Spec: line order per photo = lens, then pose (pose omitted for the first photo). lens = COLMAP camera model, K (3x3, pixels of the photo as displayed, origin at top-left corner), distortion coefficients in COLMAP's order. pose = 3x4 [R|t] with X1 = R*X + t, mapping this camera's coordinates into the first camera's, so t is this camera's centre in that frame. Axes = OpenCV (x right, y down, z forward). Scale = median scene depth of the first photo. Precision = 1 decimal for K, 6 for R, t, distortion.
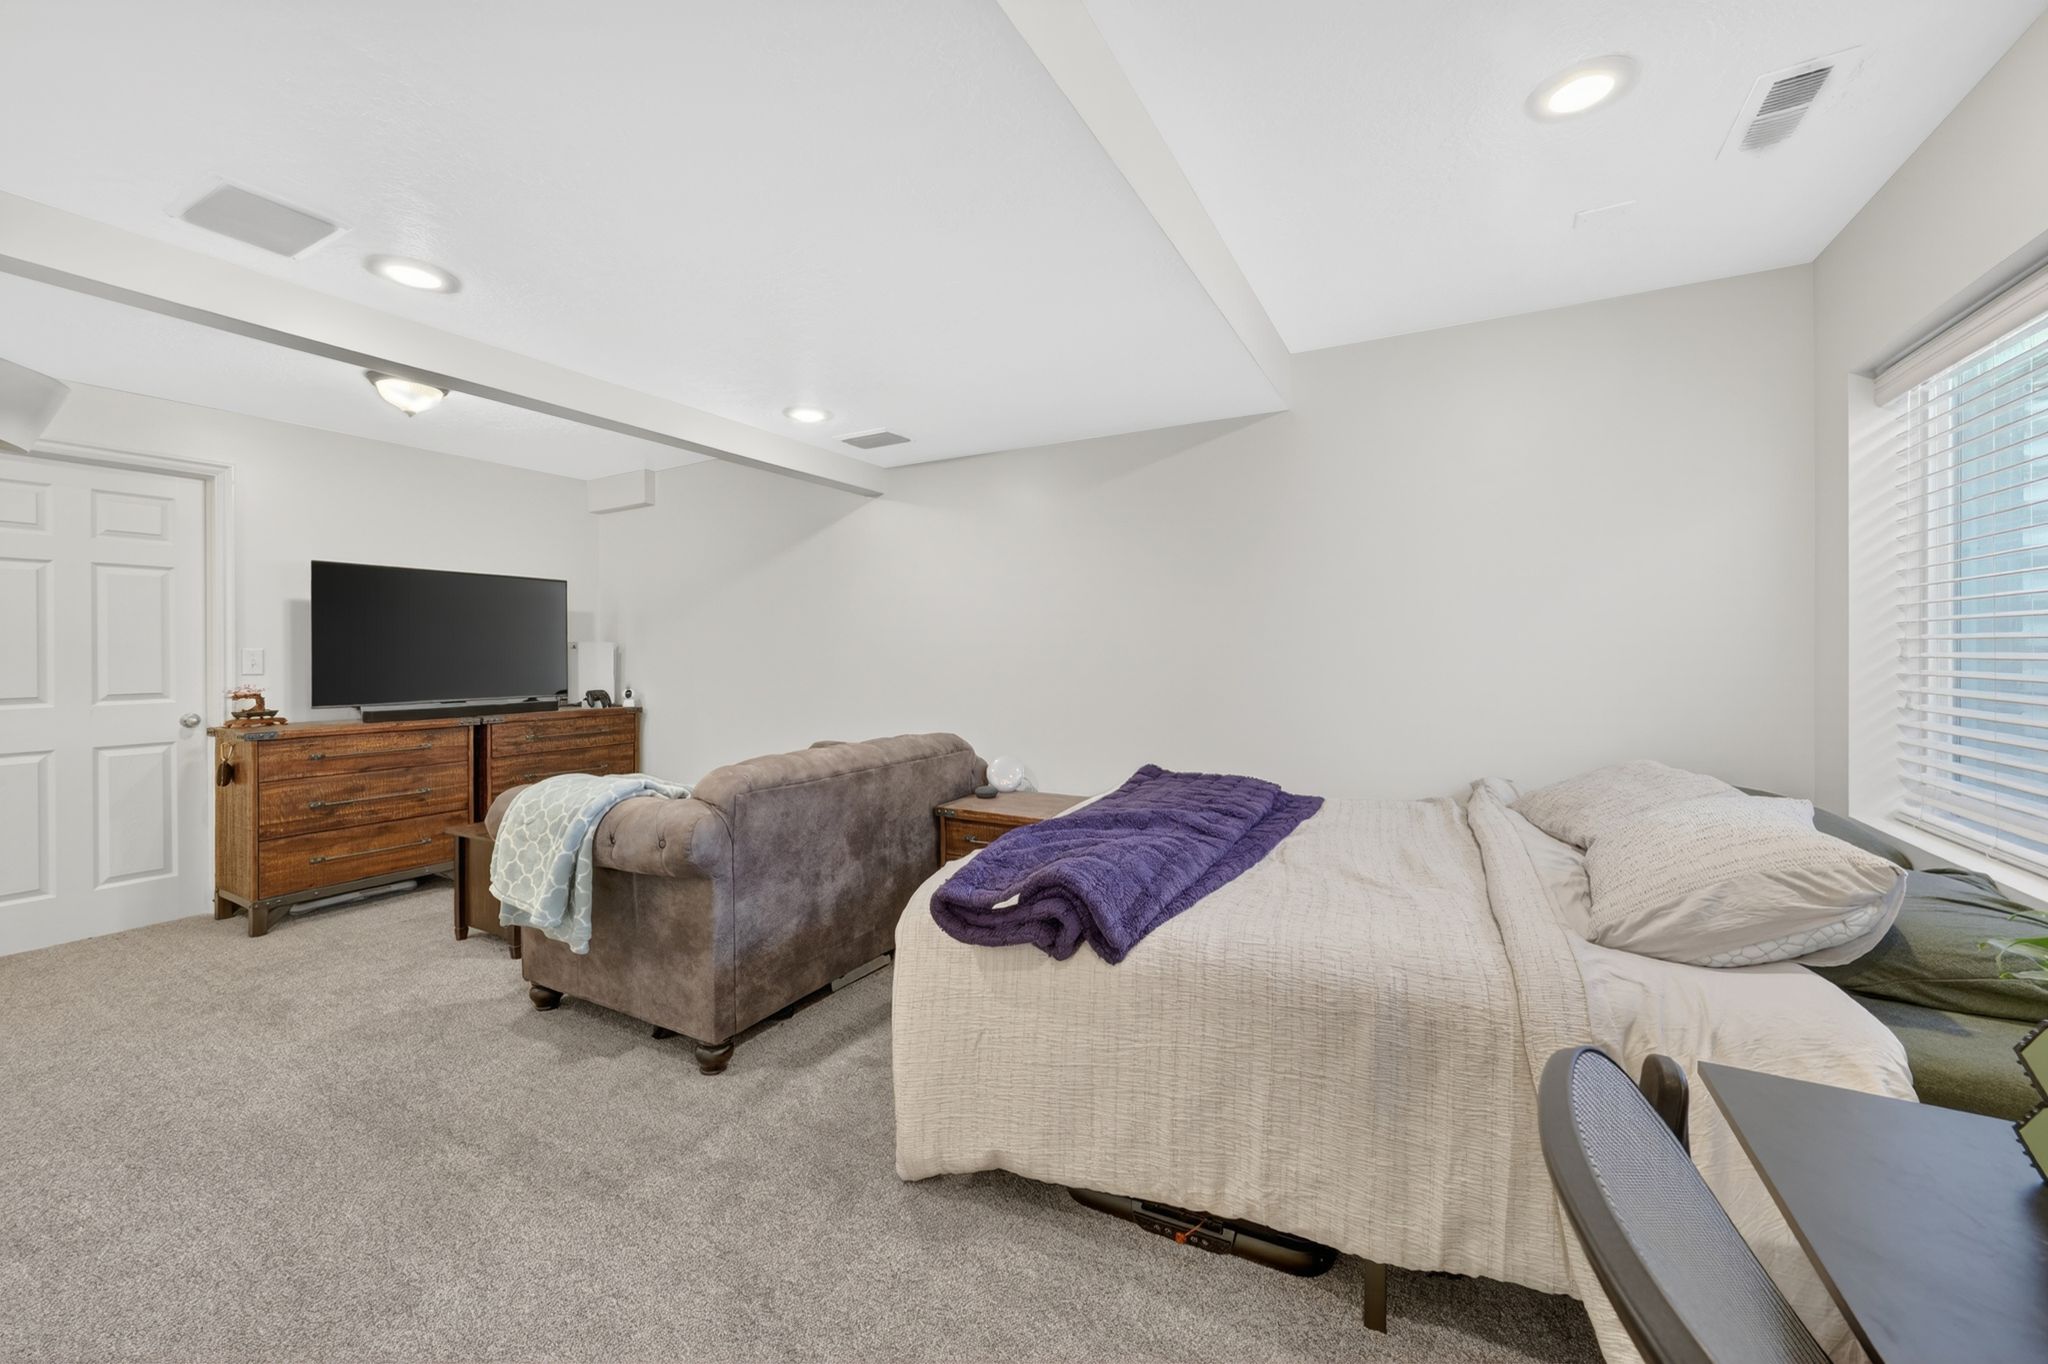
lens RADIAL K [[803.4, 0, 1033.3], [0, 803.4, 663.0], [0, 0, 1]] dist [-0.004271, 0.003342]
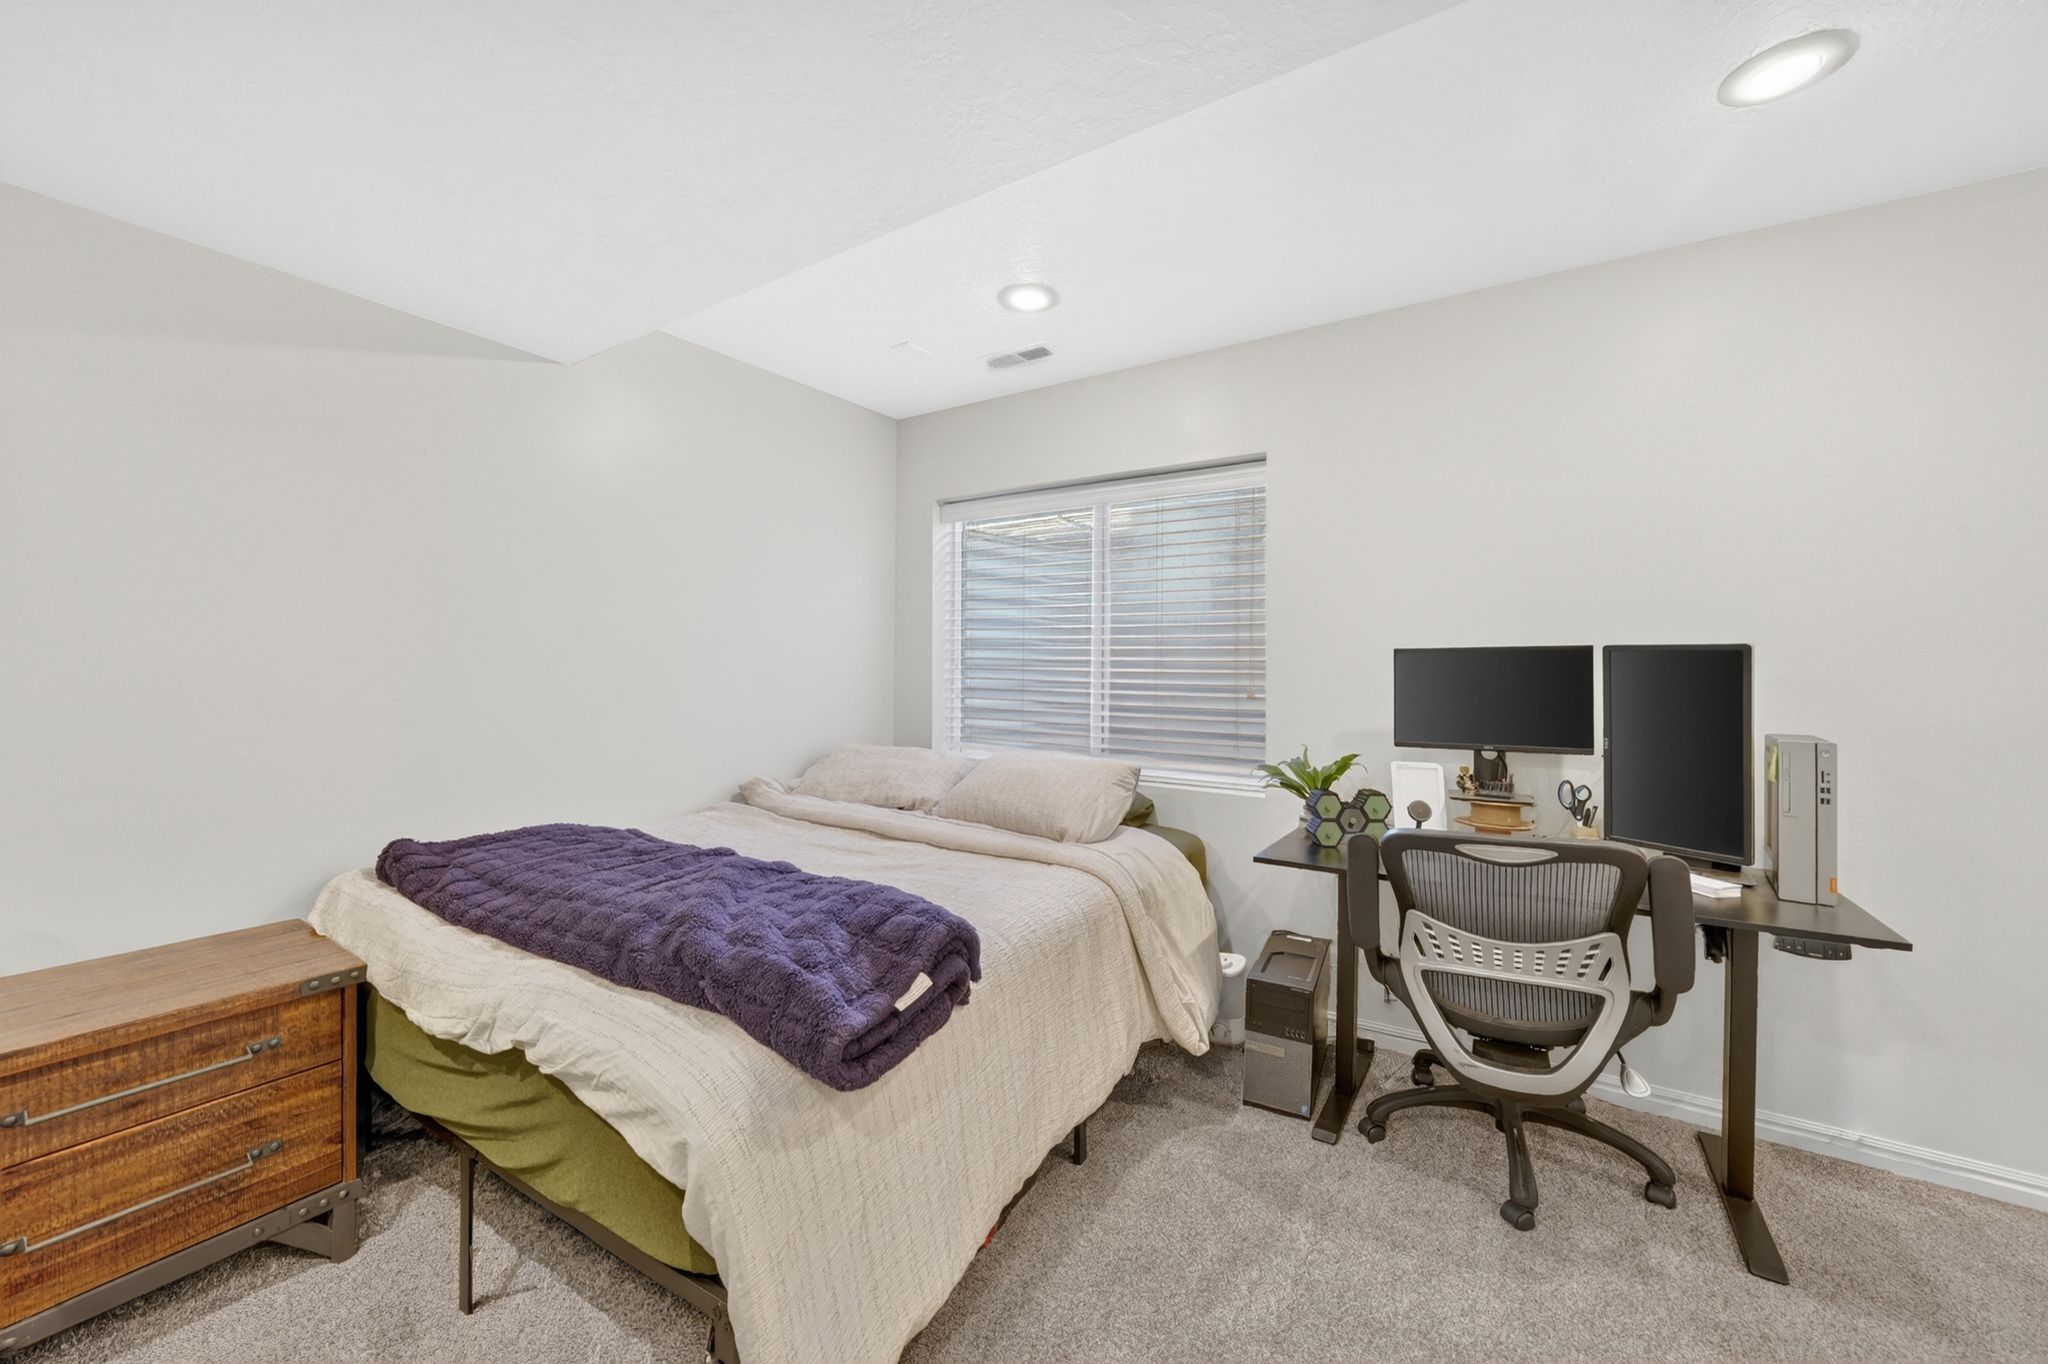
lens RADIAL K [[803.4, 0, 1024.5], [0, 803.4, 664.3], [0, 0, 1]] dist [-0.004271, 0.003342]
pose [[0.069523, 0.003034, 0.997576, -0.387498], [0.012089, 0.999919, -0.003884, -0.003877], [-0.997507, 0.012329, 0.069481, 0.412927]]
